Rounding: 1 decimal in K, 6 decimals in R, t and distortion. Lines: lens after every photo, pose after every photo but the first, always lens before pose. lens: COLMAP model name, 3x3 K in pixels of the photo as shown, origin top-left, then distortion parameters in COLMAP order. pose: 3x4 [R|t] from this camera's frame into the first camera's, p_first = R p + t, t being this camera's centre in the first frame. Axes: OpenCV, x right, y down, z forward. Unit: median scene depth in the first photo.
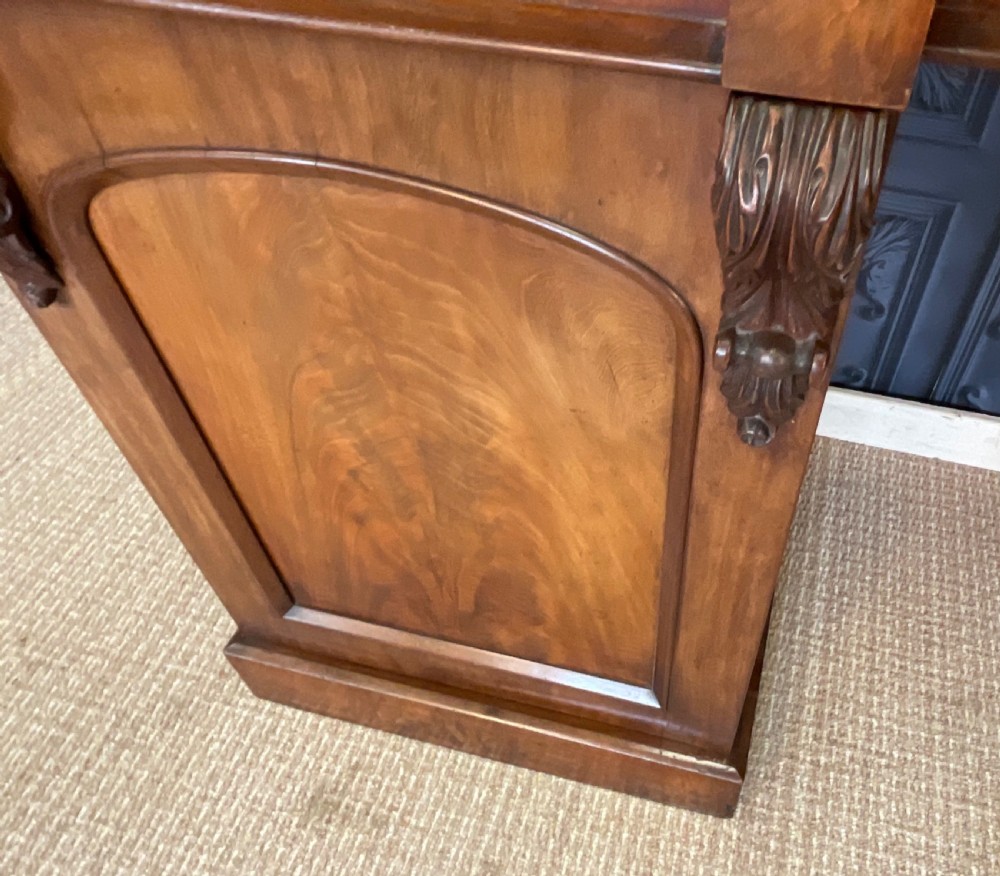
lens RADIAL K [[767.1, 0, 651.0], [0, 767.1, 489.8], [0, 0, 1]] dist [-0.015460, -0.001530]
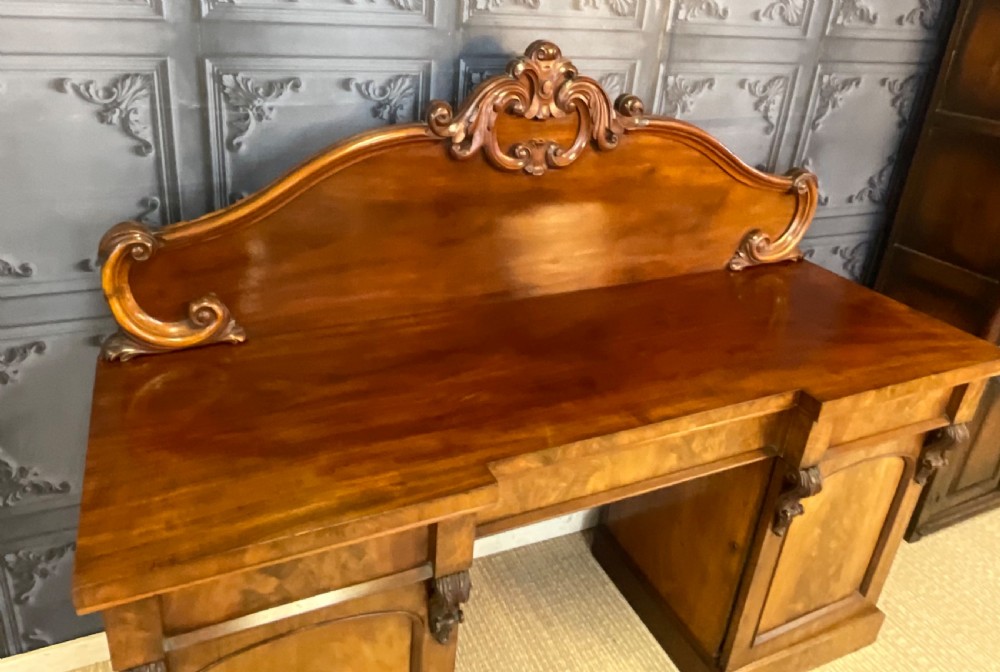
lens RADIAL K [[684.1, 0, 431.1], [0, 684.1, 242.6], [0, 0, 1]] dist [-0.024862, 0.018902]
pose [[0.818397, -0.213957, 0.533337, -0.546328], [0.417794, 0.858768, -0.296590, -0.348598], [-0.394555, 0.465553, 0.792203, -1.023632]]
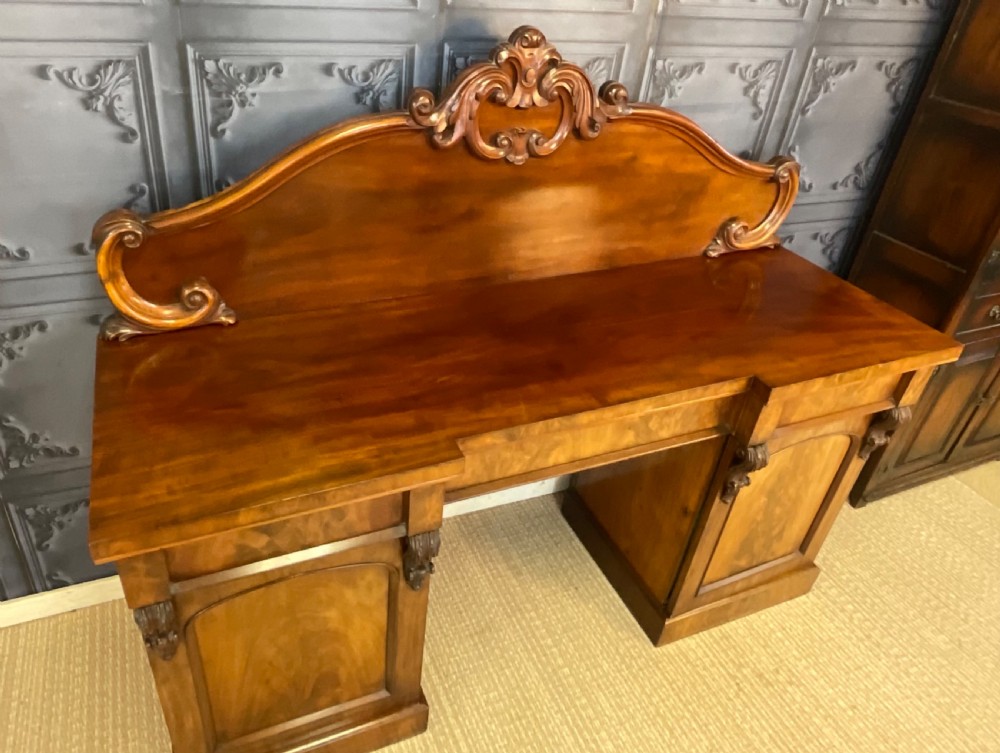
lens RADIAL K [[691.5, 0, 426.8], [0, 691.5, 321.1], [0, 0, 1]] dist [-0.029629, 0.022976]
pose [[0.822851, -0.287302, 0.490279, -0.546344], [0.405127, 0.901604, -0.151600, -0.358439], [-0.398483, 0.323369, 0.858280, -1.144427]]
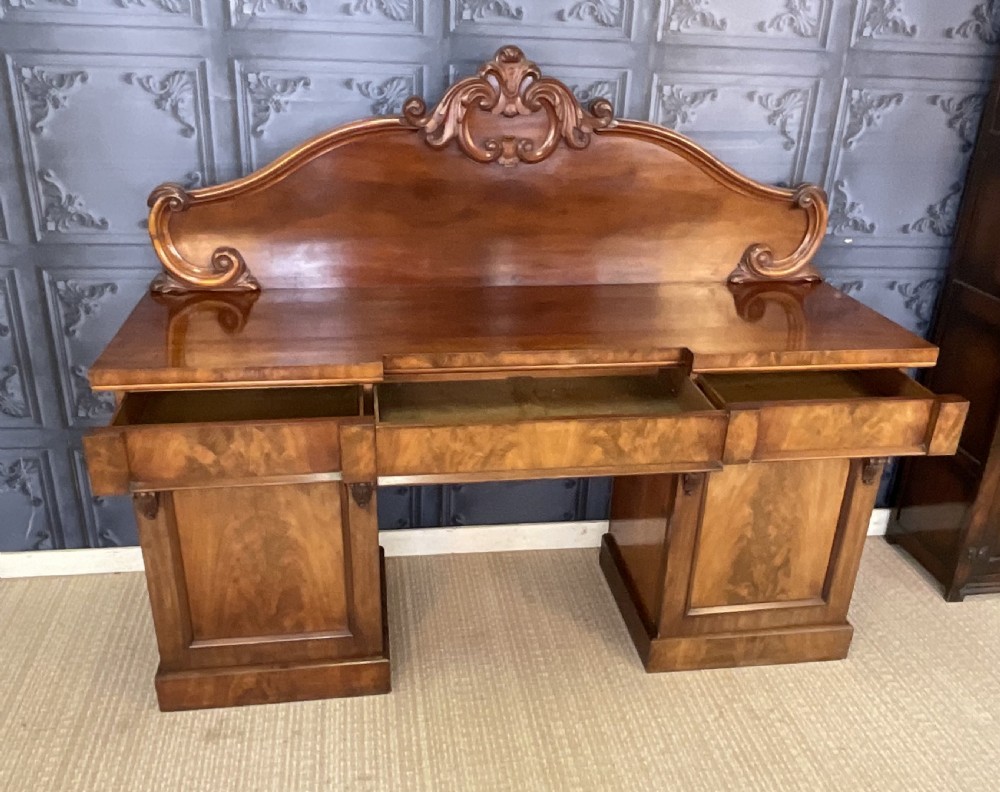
lens RADIAL K [[894.4, 0, 491.9], [0, 894.4, 423.5], [0, 0, 1]] dist [-0.014179, 0.001718]
pose [[0.928933, -0.167854, 0.330012, -0.381579], [0.280125, 0.901460, -0.330000, 0.683125], [-0.242101, 0.398993, 0.884416, -1.878298]]
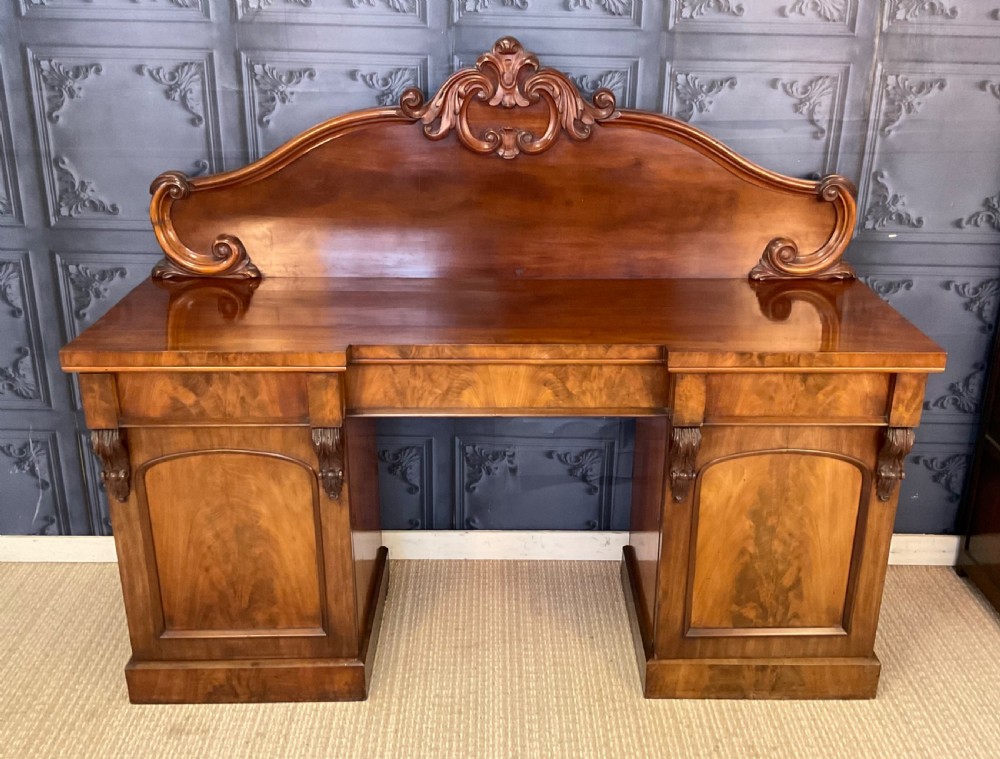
lens RADIAL K [[1005.3, 0, 521.4], [0, 1005.3, 356.9], [0, 0, 1]] dist [0.030468, 0.000000]
pose [[0.966325, -0.116716, 0.229331, -0.018234], [0.207322, 0.881039, -0.425191, 0.907045], [-0.152423, 0.458418, 0.875568, -2.163799]]
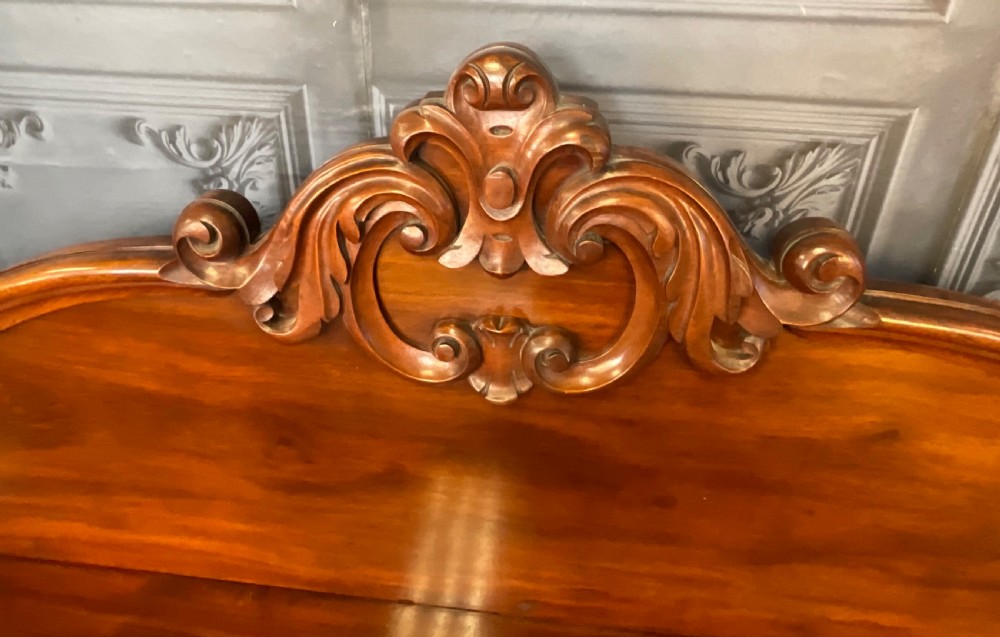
lens RADIAL K [[614.7, 0, 492.7], [0, 614.7, 259.6], [0, 0, 1]] dist [-0.018198, 0.007044]
pose [[0.992015, -0.079488, 0.097918, 0.656970], [0.109680, 0.927006, -0.358651, -0.842201], [-0.062262, 0.366526, 0.928322, -0.405443]]
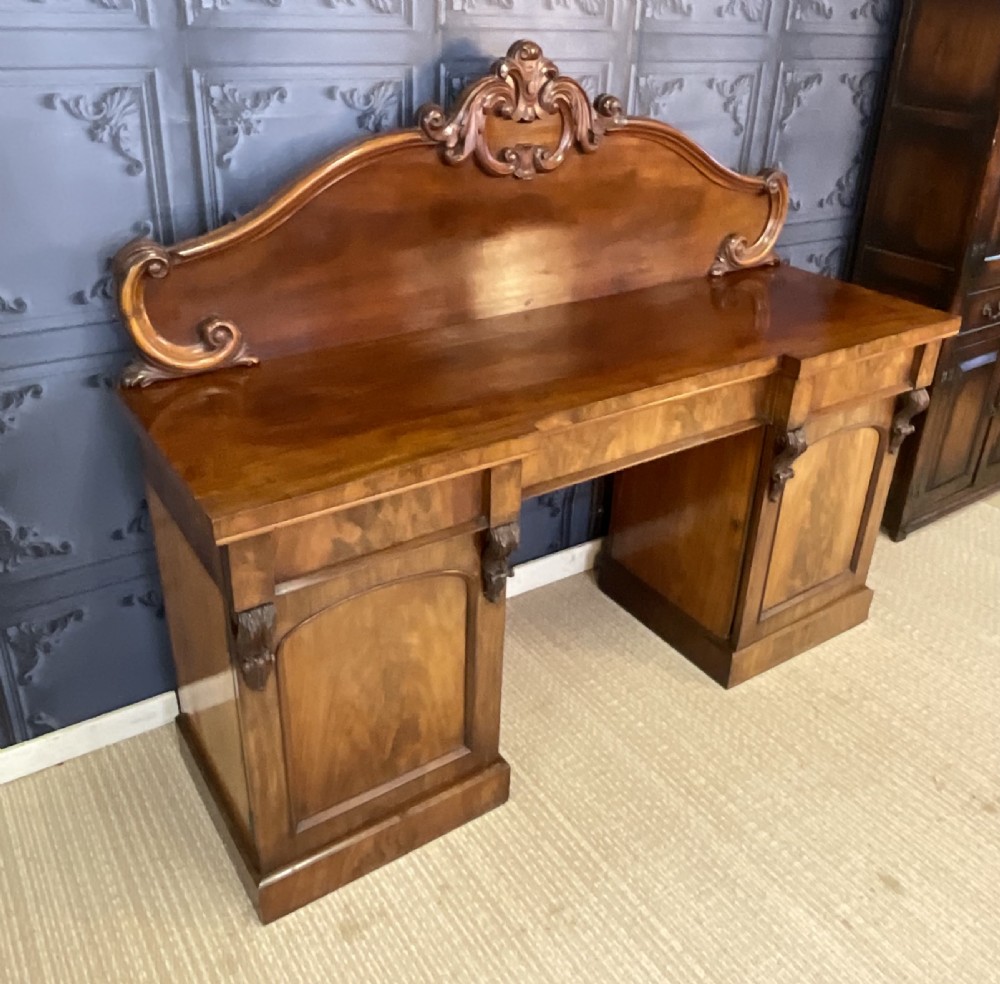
lens RADIAL K [[932.1, 0, 479.4], [0, 932.1, 431.0], [0, 0, 1]] dist [-0.015330, 0.000000]
pose [[0.686326, -0.333880, 0.646127, -1.234510], [0.541336, 0.827812, -0.147250, -0.065331], [-0.485708, 0.450833, 0.748890, -1.280061]]
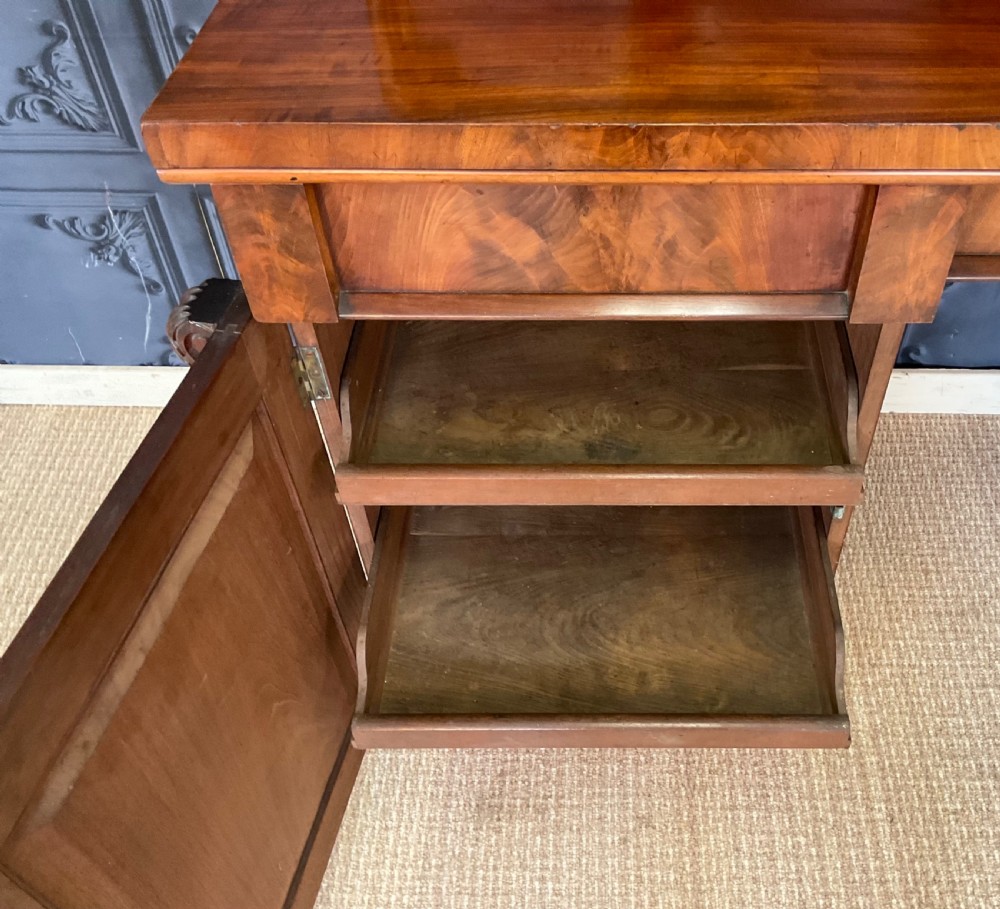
lens RADIAL K [[1019.8, 0, 603.1], [0, 1019.8, 457.0], [0, 0, 1]] dist [0.008882, 0.000000]
pose [[0.971864, -0.196081, 0.130506, -0.358184], [0.196962, 0.980391, 0.006252, -0.100236], [-0.129173, 0.019628, 0.991428, -0.616817]]
